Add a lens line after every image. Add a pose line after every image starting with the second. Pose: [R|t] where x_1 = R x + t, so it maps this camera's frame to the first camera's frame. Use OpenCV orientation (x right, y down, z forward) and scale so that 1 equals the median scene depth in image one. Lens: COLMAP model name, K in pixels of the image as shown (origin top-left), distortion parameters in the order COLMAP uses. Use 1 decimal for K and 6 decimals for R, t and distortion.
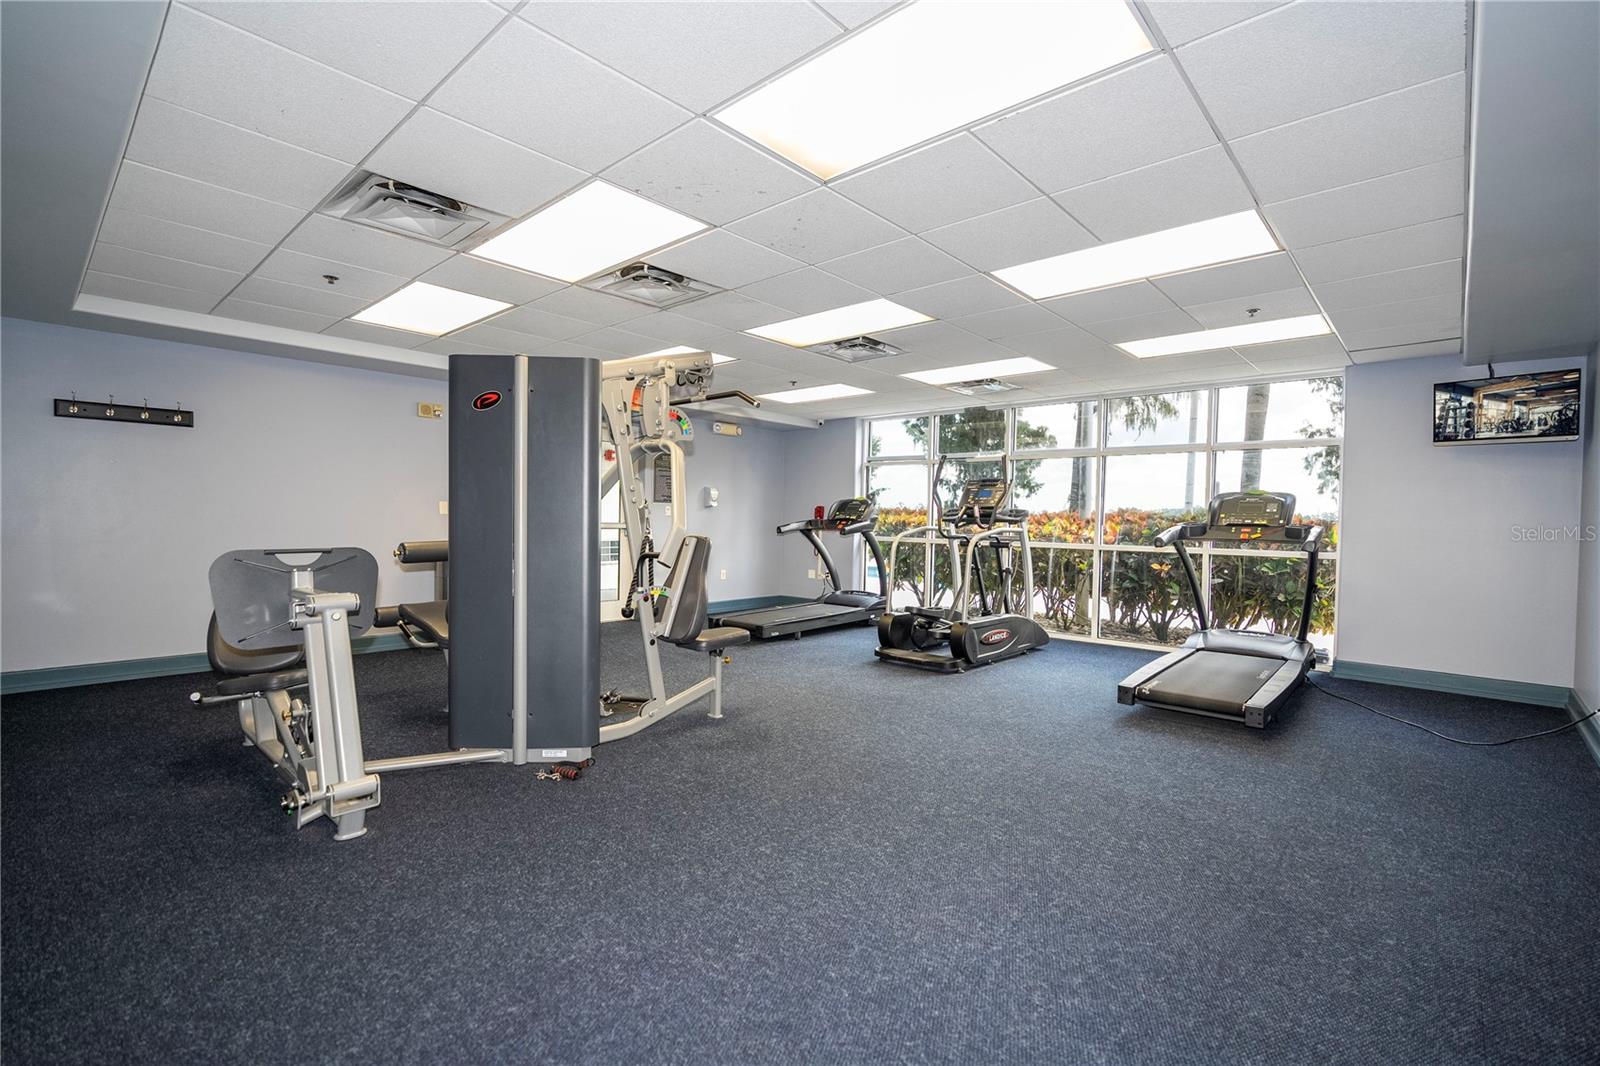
lens RADIAL K [[719.5, 0, 800.0], [0, 719.5, 533.0], [0, 0, 1]] dist [-0.004490, -0.000231]
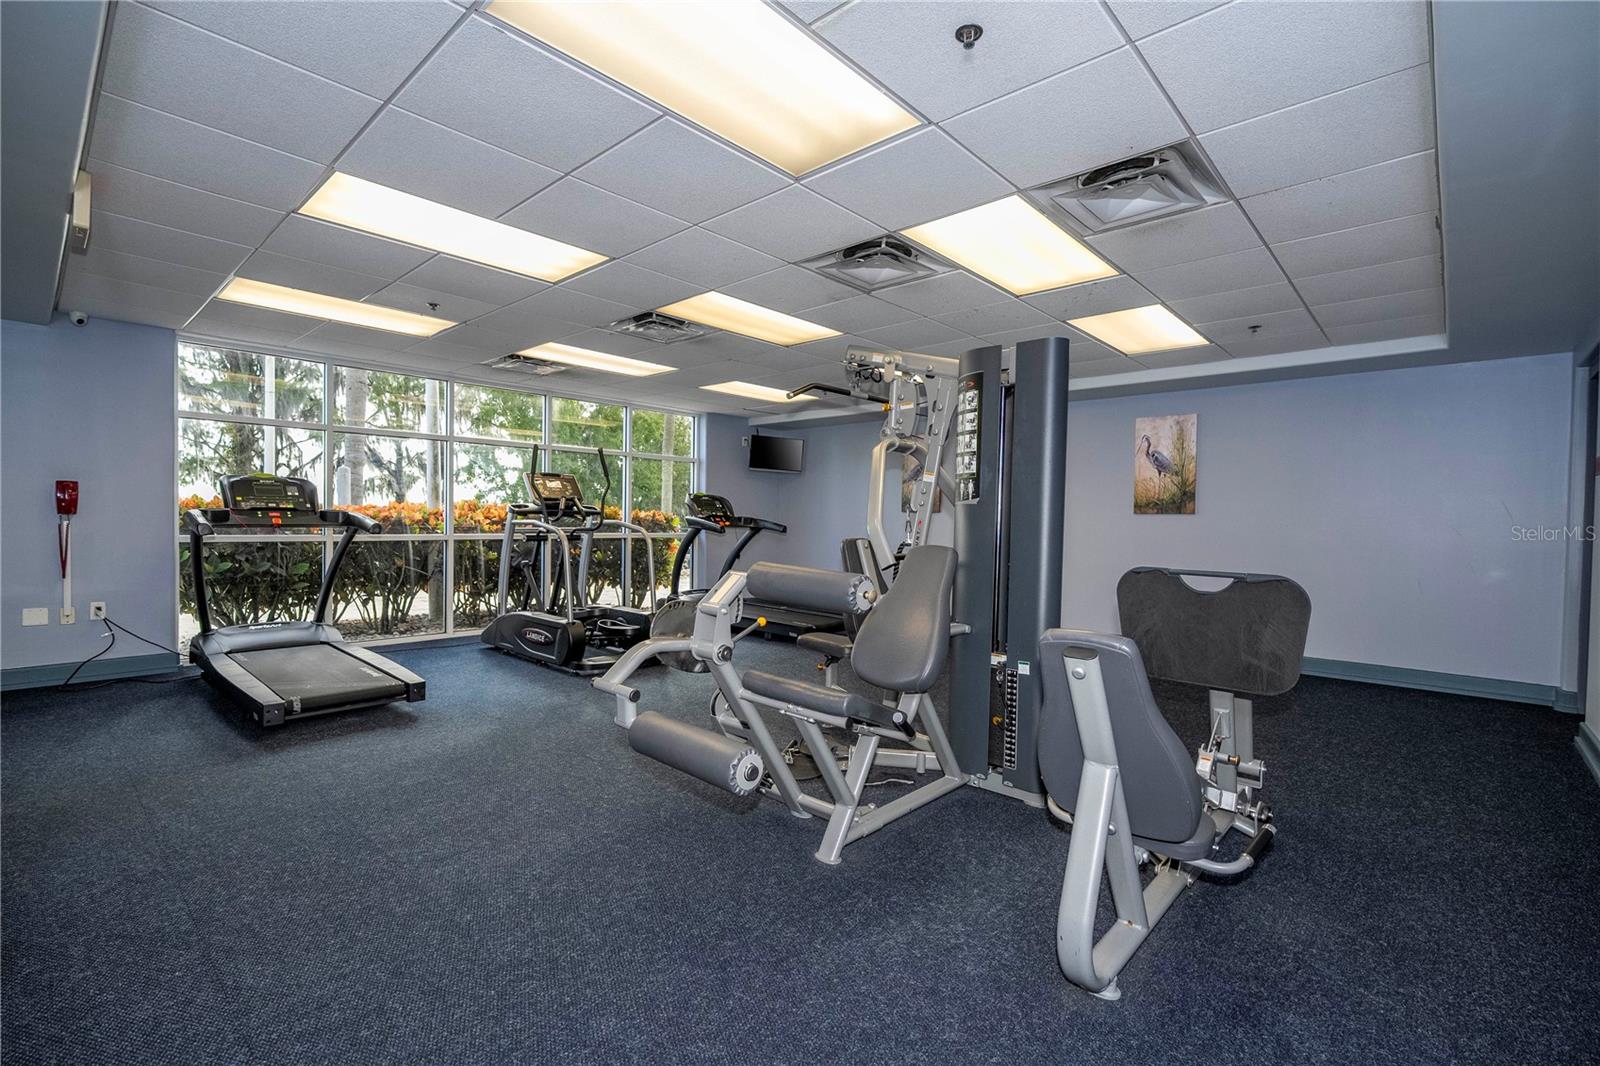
lens RADIAL K [[724.7, 0, 800.0], [0, 724.7, 533.0], [0, 0, 1]] dist [-0.014310, -0.000489]
pose [[0.999984, 0.001201, -0.005616, 0.346919], [-0.001195, 0.999999, 0.001023, 0.004880], [0.005617, -0.001017, 0.999984, 0.016058]]
